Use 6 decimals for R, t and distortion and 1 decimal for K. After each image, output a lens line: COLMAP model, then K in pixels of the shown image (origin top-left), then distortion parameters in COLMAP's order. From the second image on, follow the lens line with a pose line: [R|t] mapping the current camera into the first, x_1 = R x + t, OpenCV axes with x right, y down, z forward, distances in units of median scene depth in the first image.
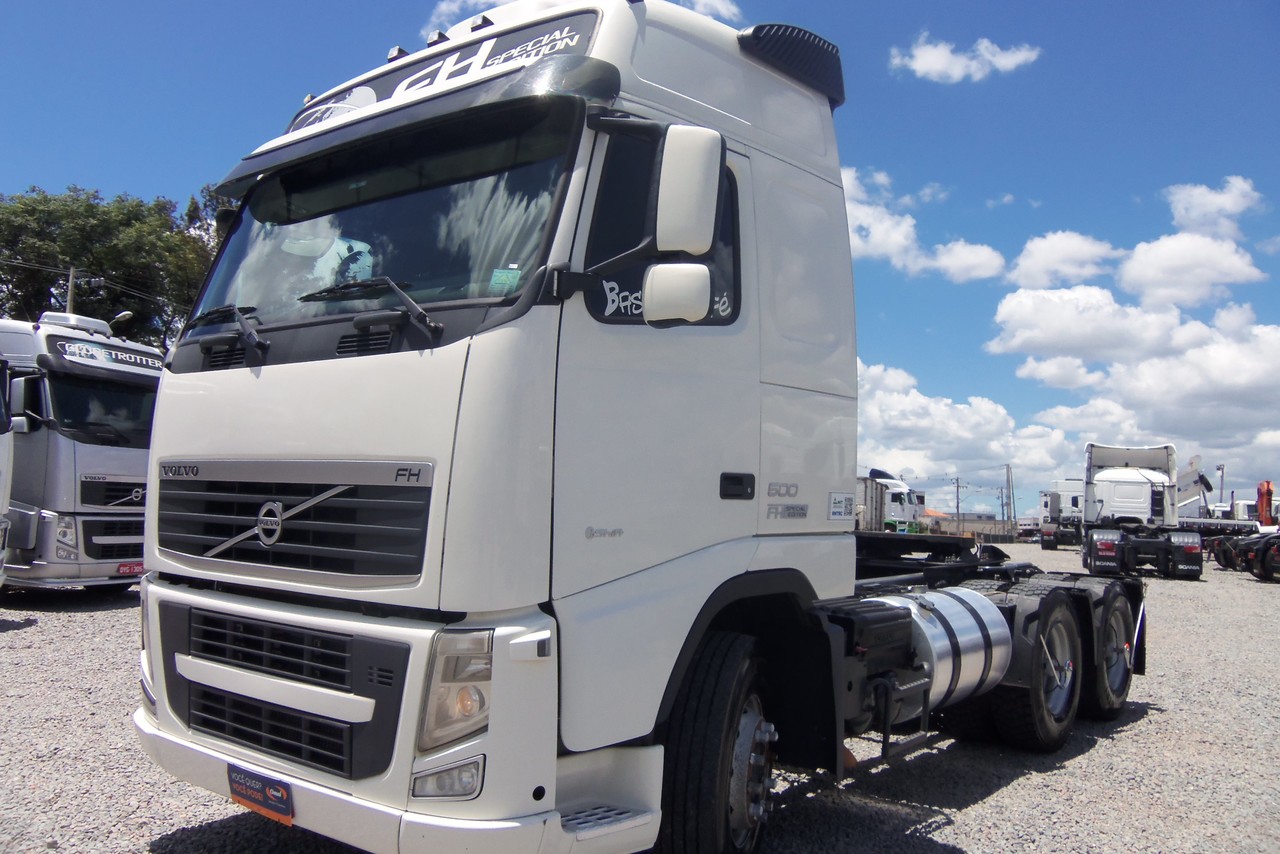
lens RADIAL K [[1060.3, 0, 632.5], [0, 1060.3, 423.2], [0, 0, 1]] dist [-0.011973, -0.014507]
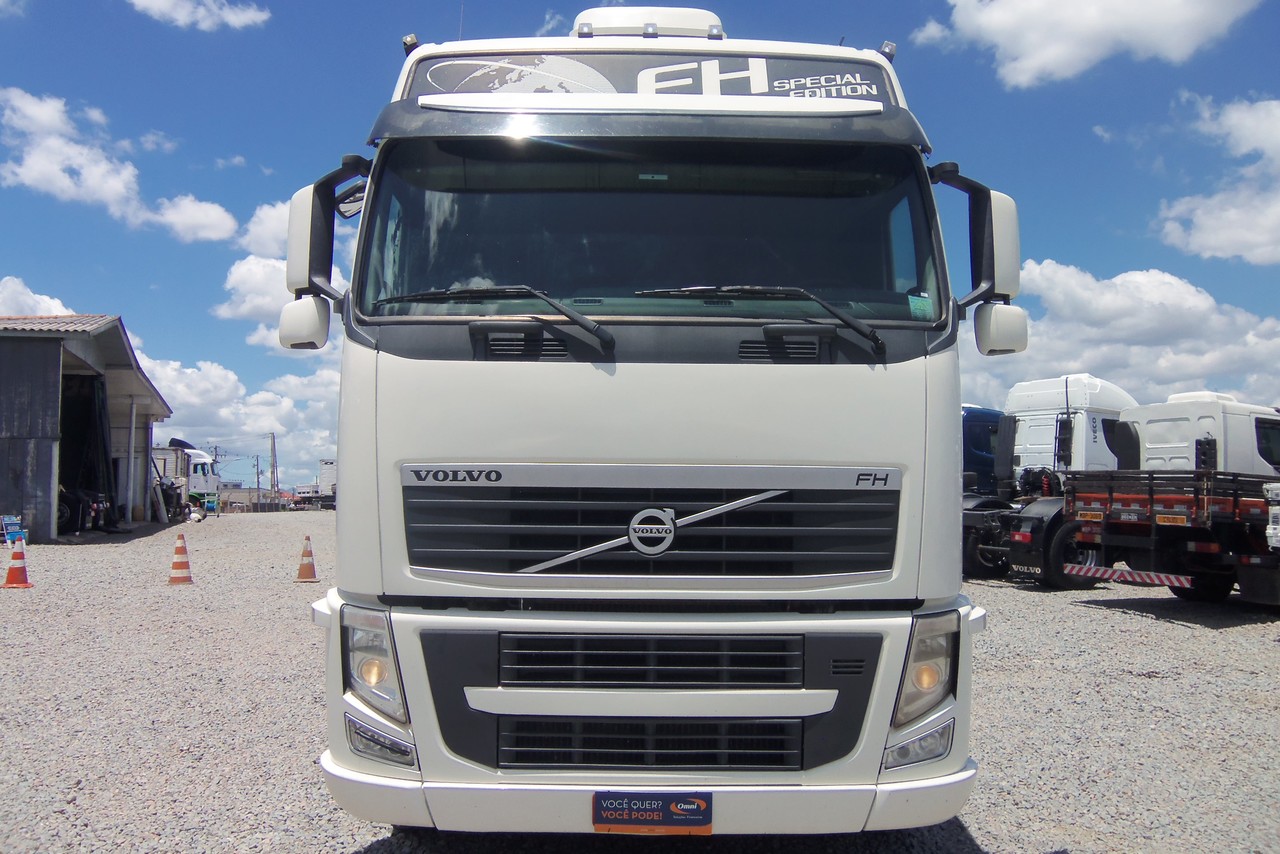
lens RADIAL K [[1060.3, 0, 638.7], [0, 1060.3, 425.0], [0, 0, 1]] dist [-0.011973, -0.014507]
pose [[0.771409, 0.008635, 0.636281, -1.006537], [-0.029188, 0.999336, 0.021824, -0.022137], [-0.635670, -0.035407, 0.771148, 0.289847]]
